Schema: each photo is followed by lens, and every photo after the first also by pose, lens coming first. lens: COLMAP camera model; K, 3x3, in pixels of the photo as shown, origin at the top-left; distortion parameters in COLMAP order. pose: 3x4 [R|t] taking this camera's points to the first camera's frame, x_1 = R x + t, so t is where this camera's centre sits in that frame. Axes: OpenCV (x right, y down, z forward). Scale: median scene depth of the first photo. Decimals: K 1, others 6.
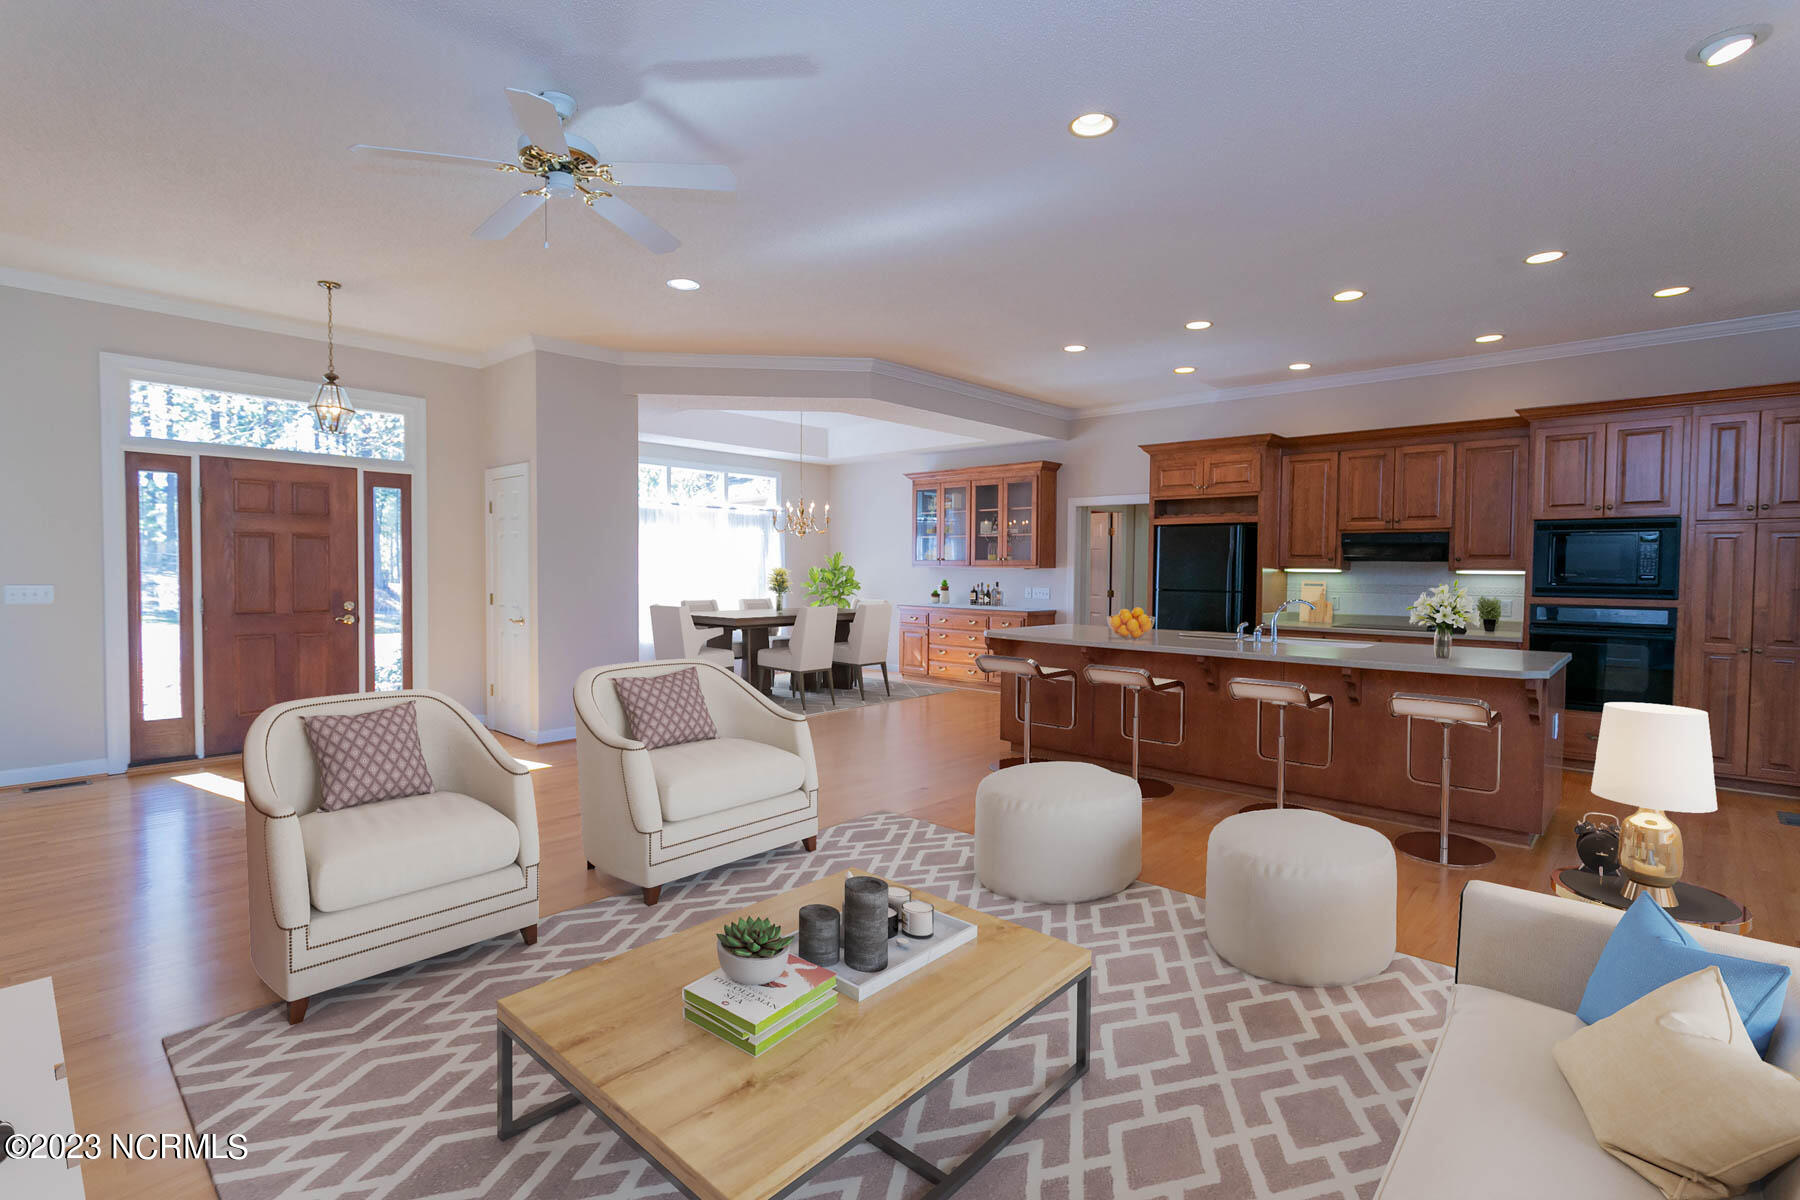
lens RADIAL K [[848.4, 0, 899.2], [0, 848.4, 591.4], [0, 0, 1]] dist [0.000332, 0.001291]
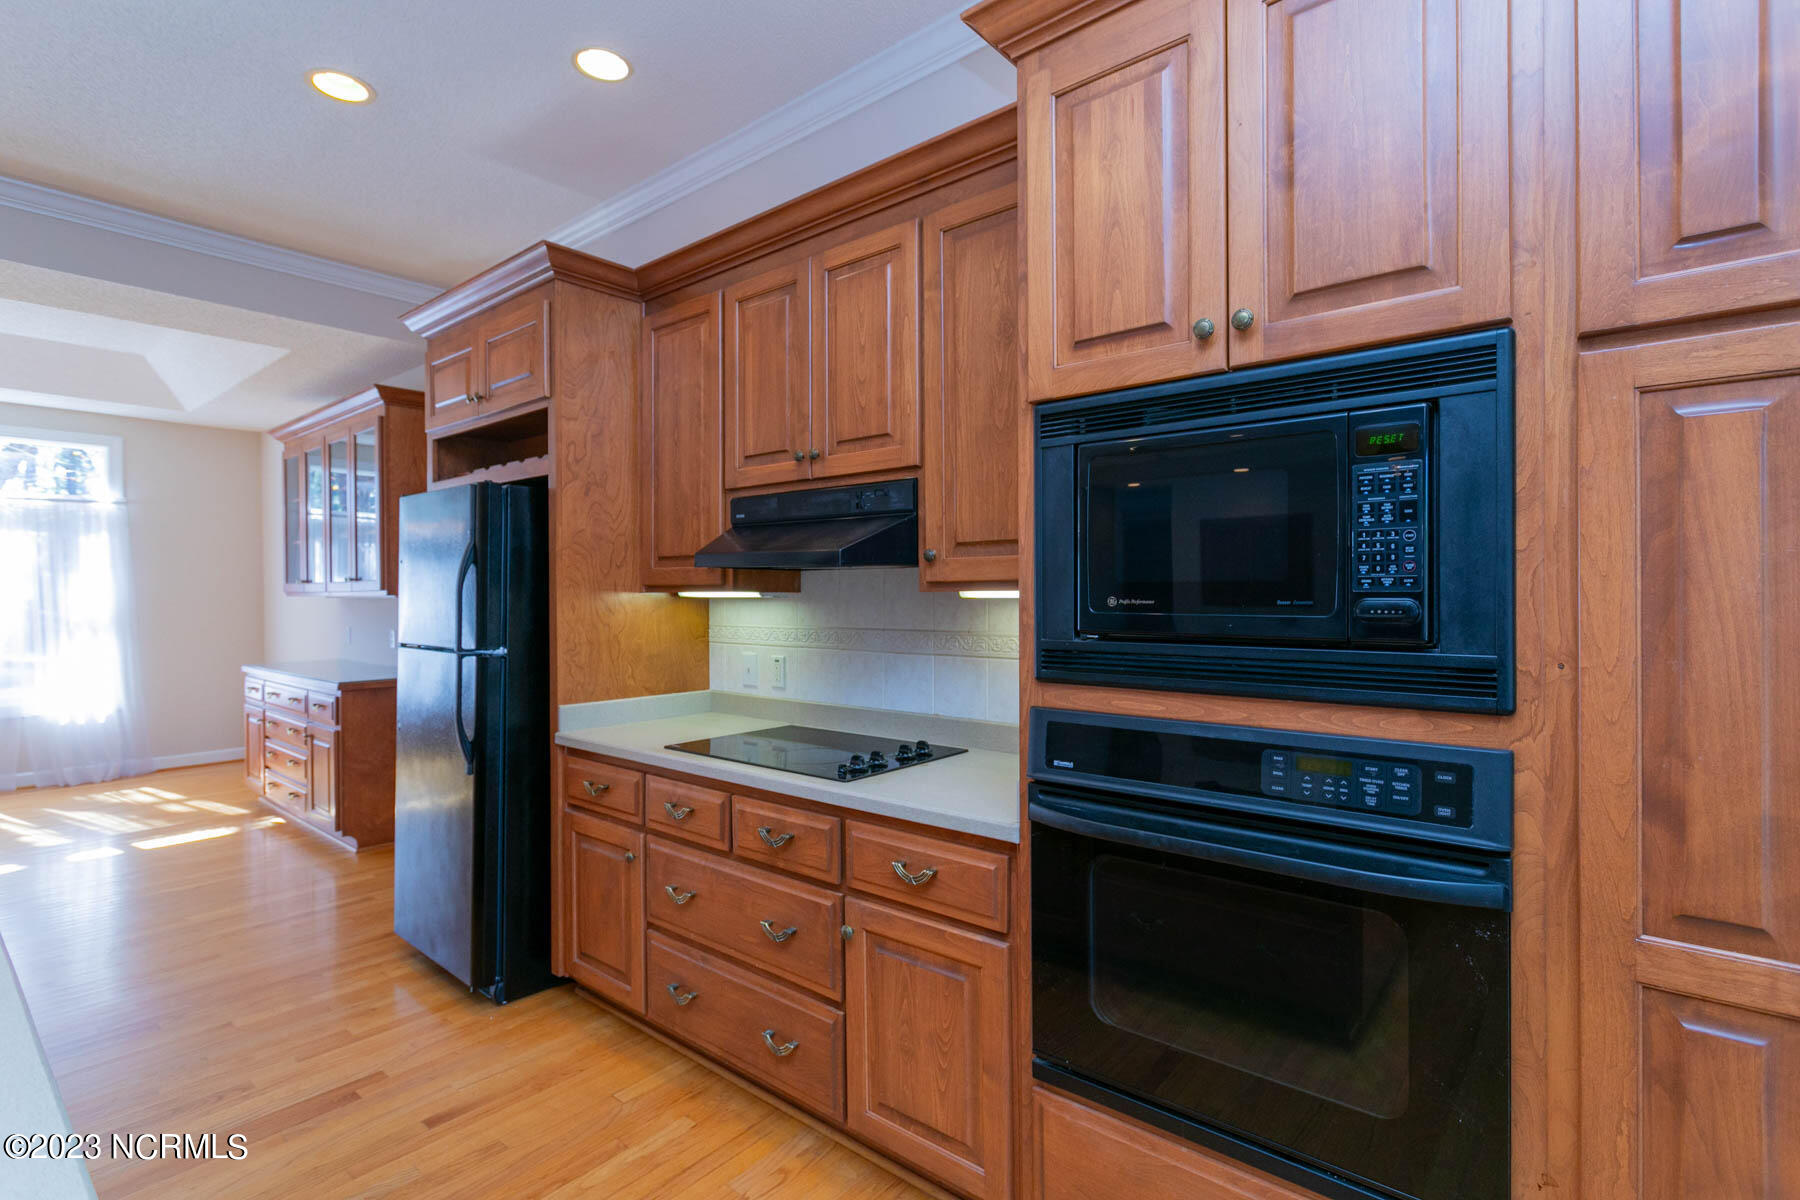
lens RADIAL K [[848.4, 0, 898.2], [0, 848.4, 596.8], [0, 0, 1]] dist [0.000332, 0.001291]
pose [[0.998867, -0.013220, 0.045707, 0.574866], [0.014286, 0.999632, -0.023074, -0.013300], [-0.045385, 0.023701, 0.998688, 0.606061]]
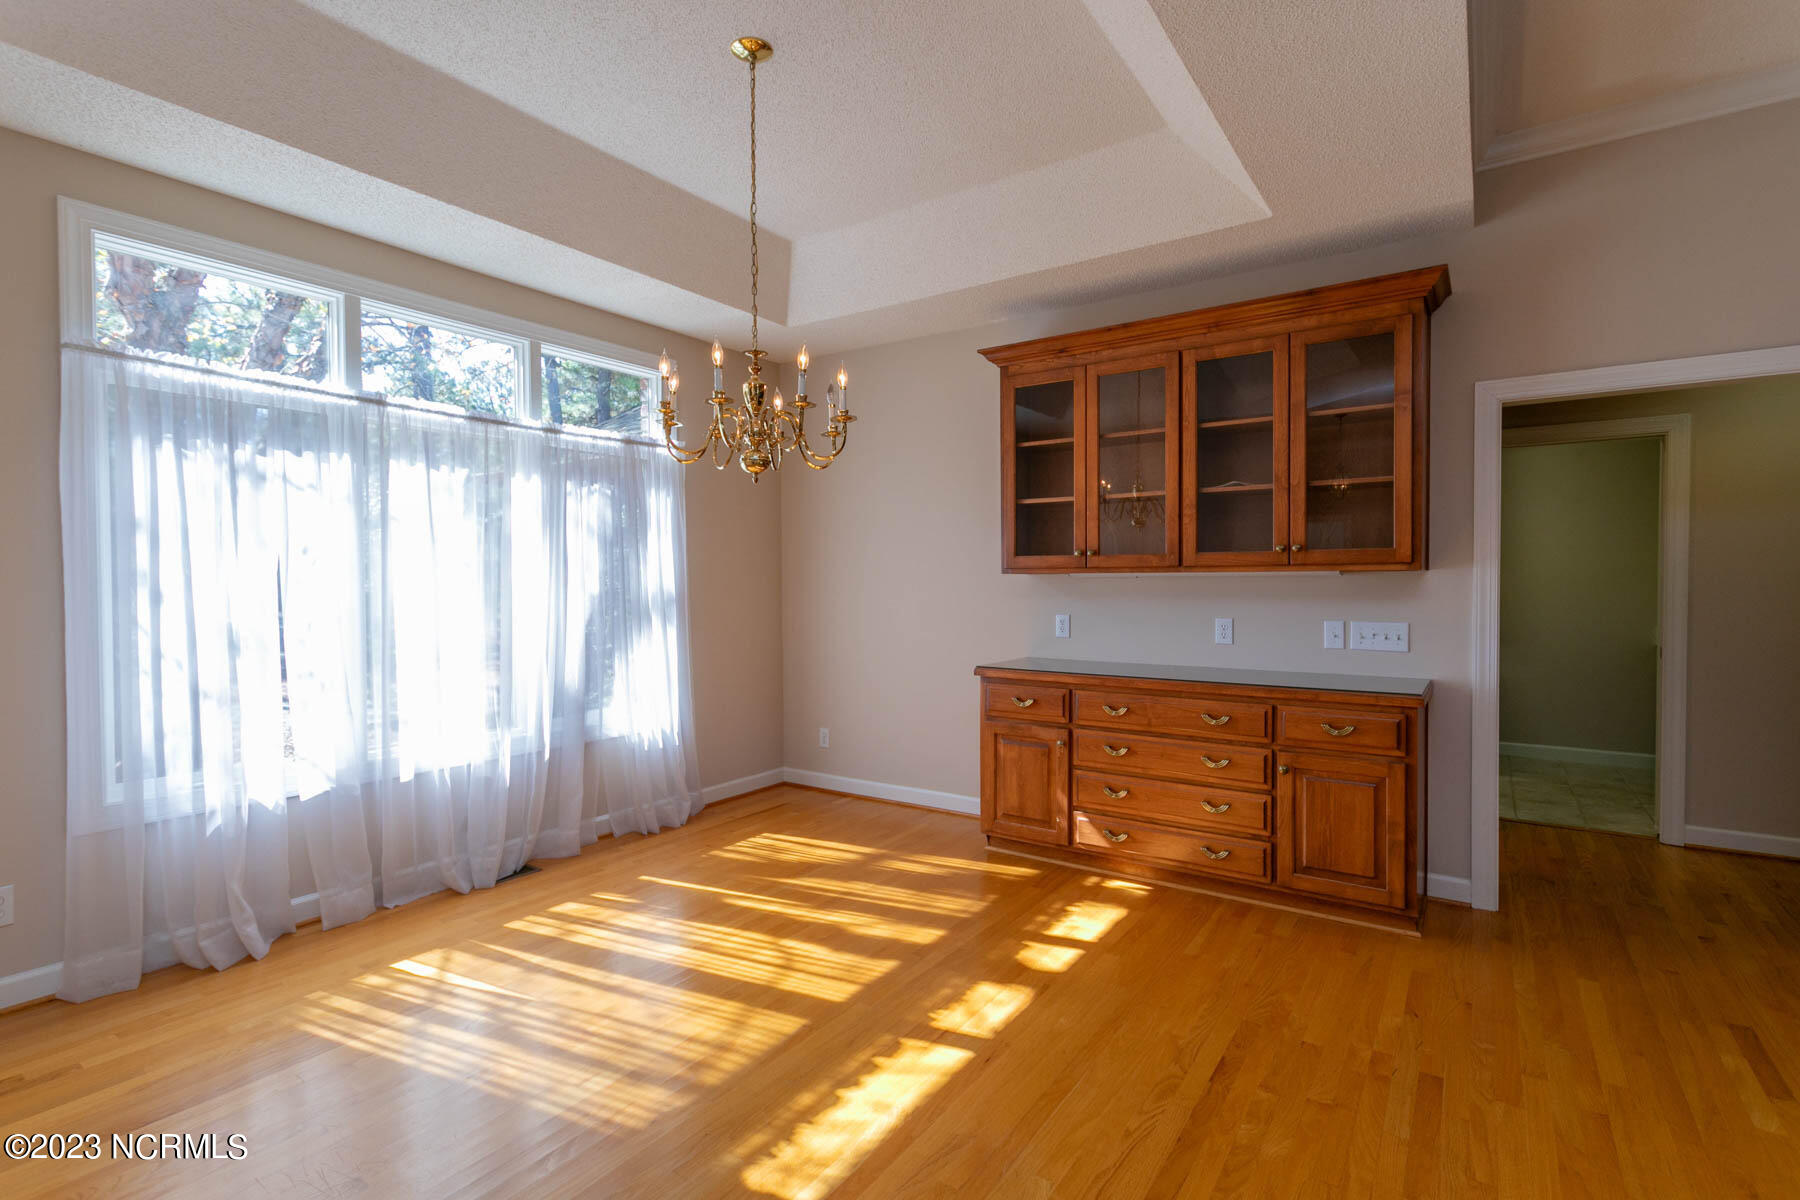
lens RADIAL K [[848.4, 0, 902.2], [0, 848.4, 596.2], [0, 0, 1]] dist [0.000332, 0.001291]
pose [[0.990056, -0.014346, 0.139942, -0.134080], [0.015880, 0.999825, -0.009849, -0.020738], [-0.139776, 0.011974, 0.990111, 0.860820]]
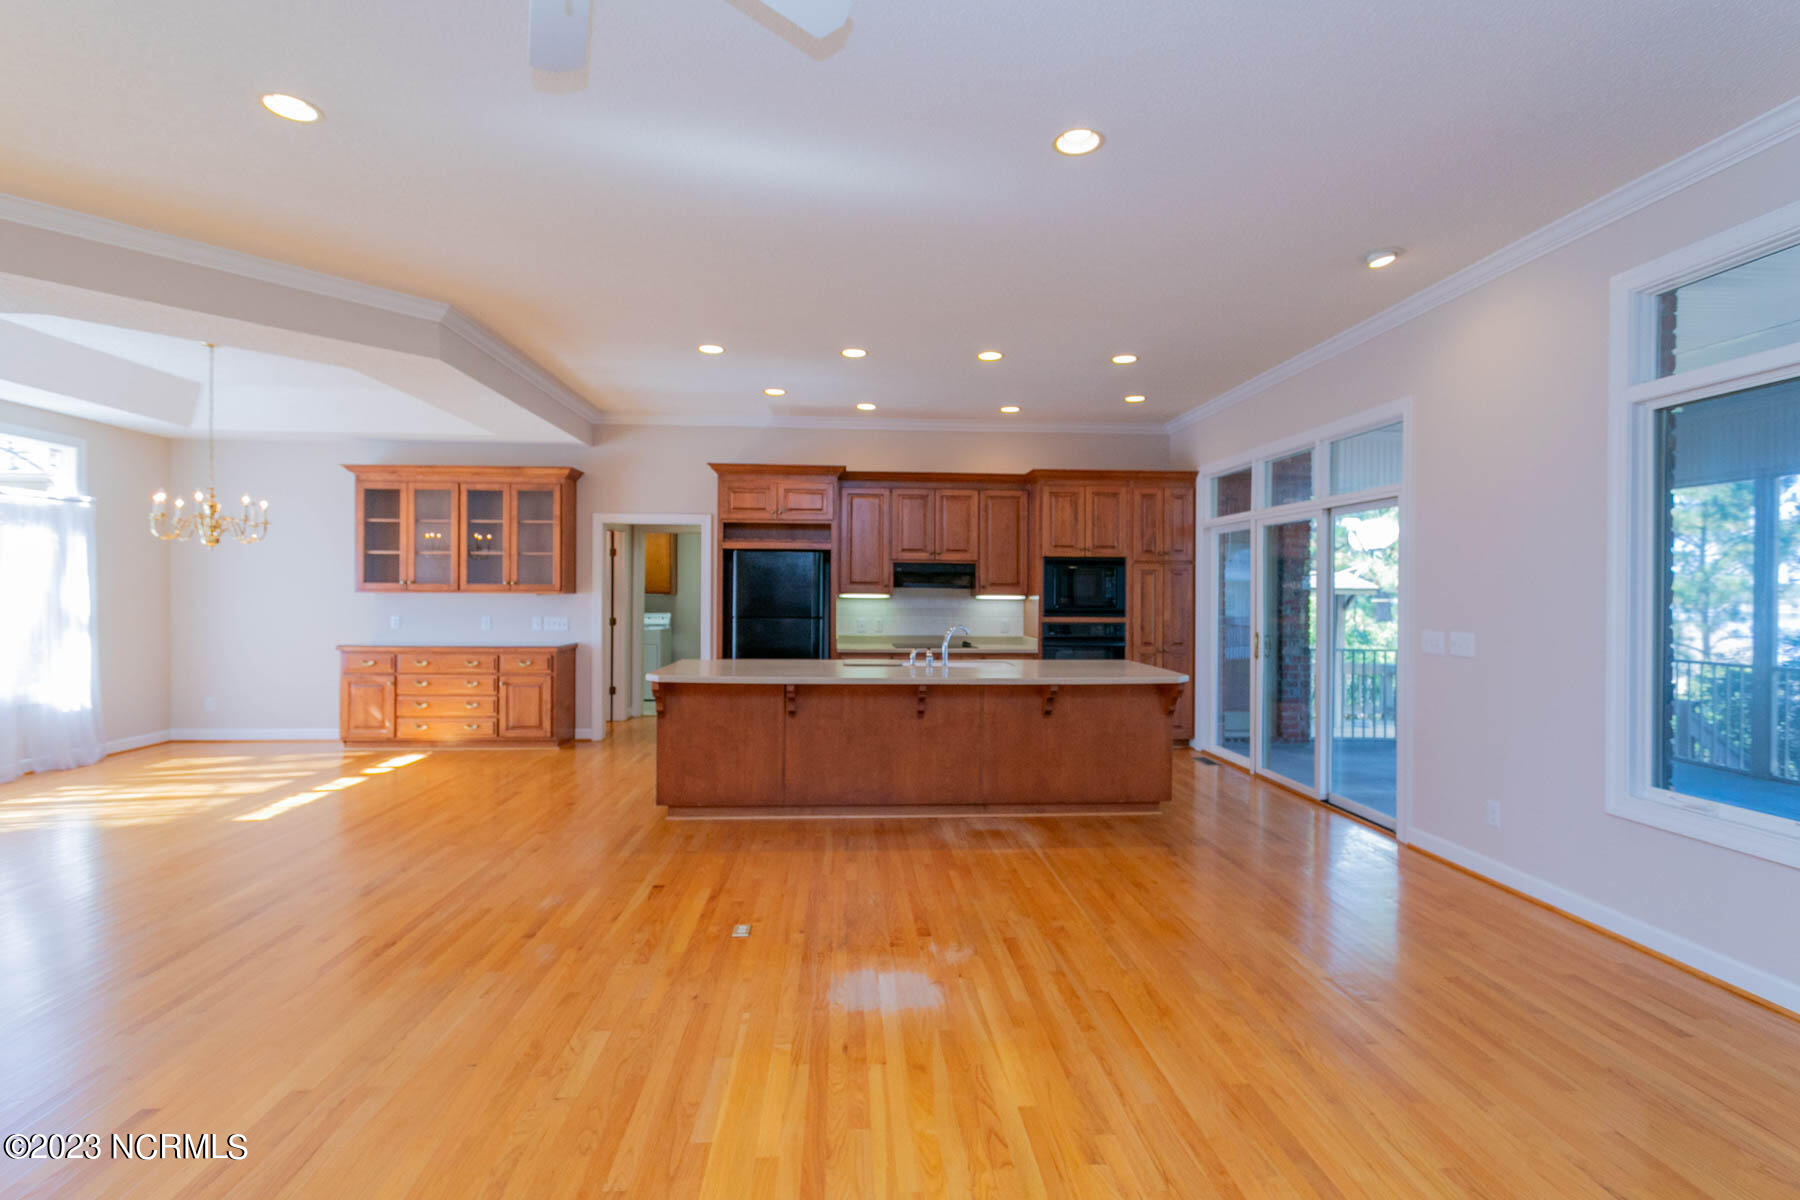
lens RADIAL K [[848.4, 0, 892.3], [0, 848.4, 594.8], [0, 0, 1]] dist [0.000332, 0.001291]
pose [[0.696681, -0.004658, 0.717366, -0.272070], [0.019492, 0.999733, -0.012439, -0.012598], [-0.717116, 0.022649, 0.696586, 0.229085]]
